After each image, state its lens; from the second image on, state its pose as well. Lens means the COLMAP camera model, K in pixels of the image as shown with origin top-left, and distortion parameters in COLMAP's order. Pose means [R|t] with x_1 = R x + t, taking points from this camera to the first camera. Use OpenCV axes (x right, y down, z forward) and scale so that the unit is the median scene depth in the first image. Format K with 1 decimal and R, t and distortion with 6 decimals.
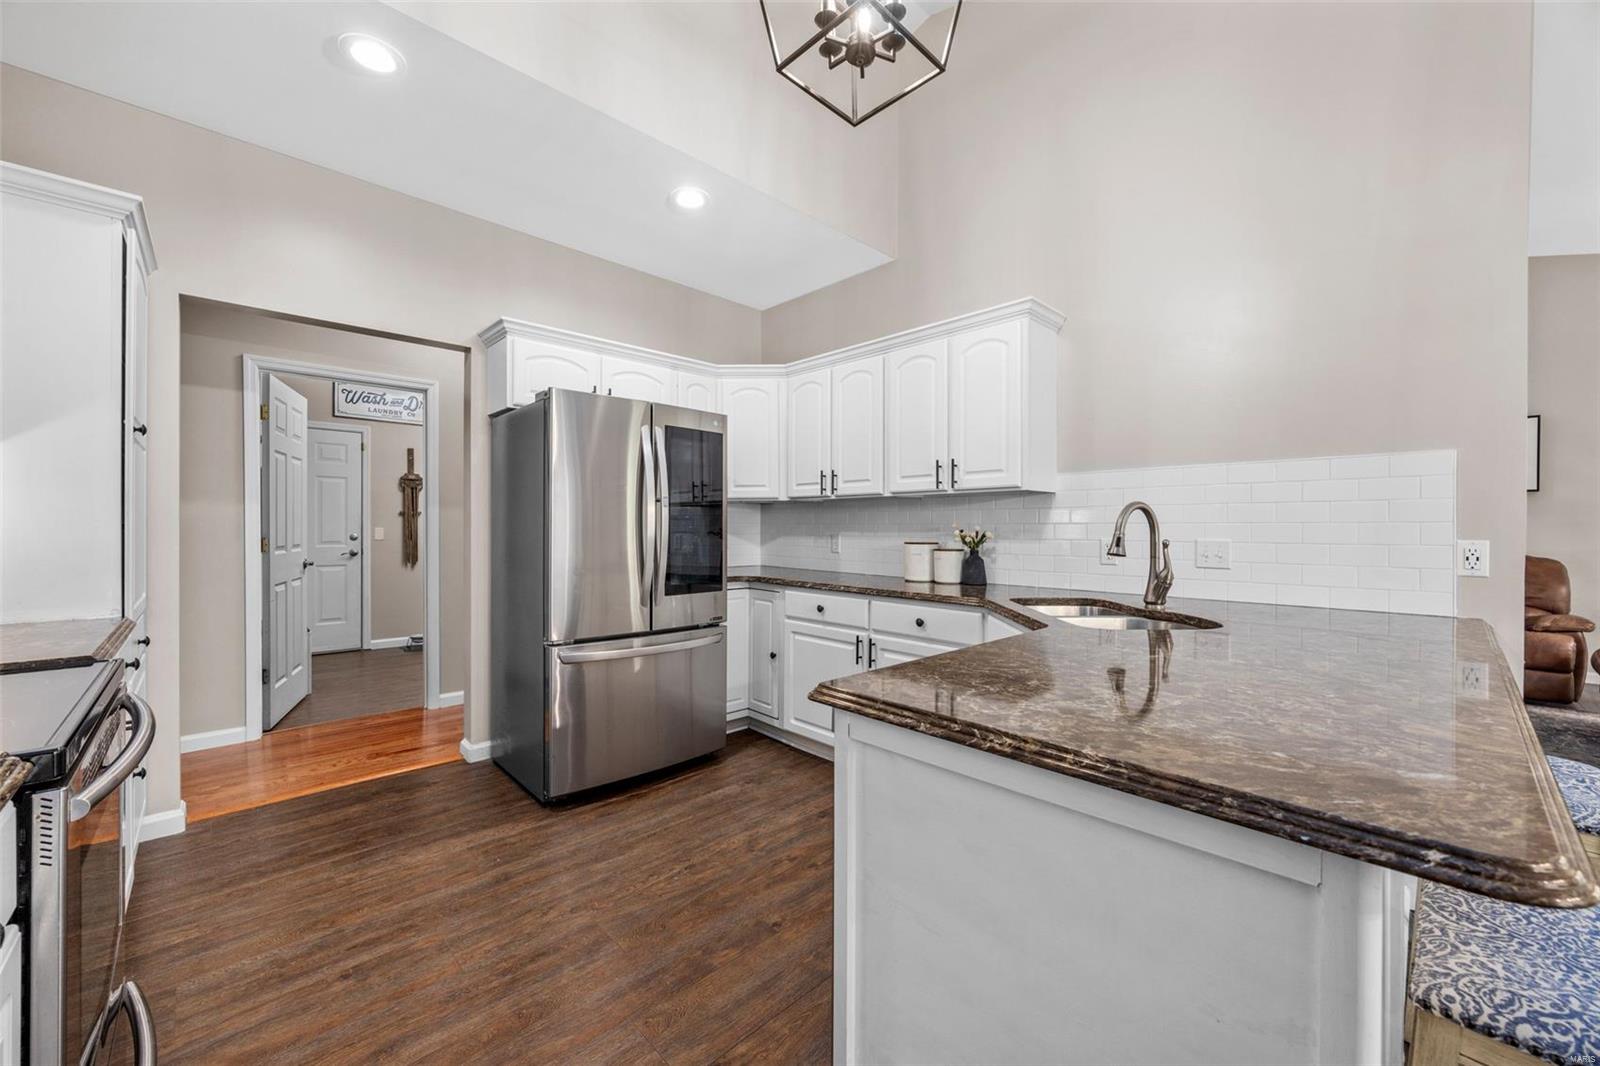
lens RADIAL K [[605.4, 0, 795.2], [0, 605.4, 531.8], [0, 0, 1]] dist [-0.001535, -0.000231]
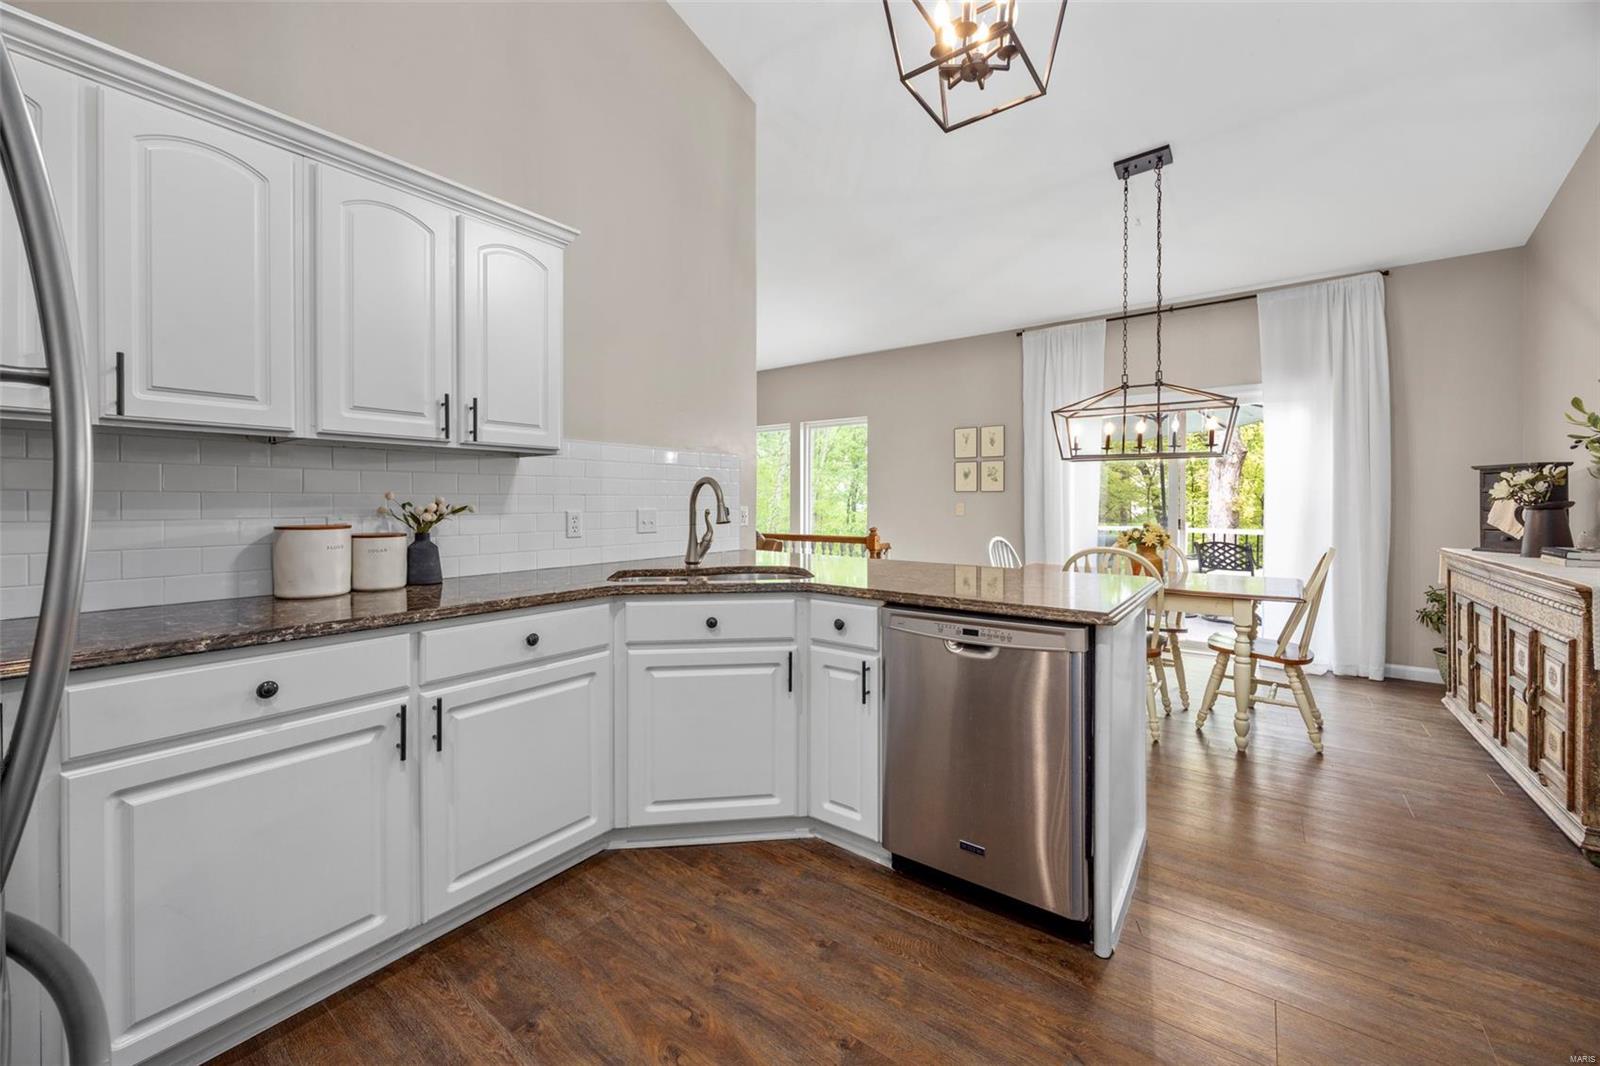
lens RADIAL K [[628.9, 0, 808.5], [0, 628.9, 507.7], [0, 0, 1]] dist [0.001939, 0.000036]
pose [[-0.186190, -0.017539, 0.982357, -0.467976], [0.002644, 0.999828, 0.018352, -0.008906], [-0.982510, 0.006014, -0.186112, 0.708582]]
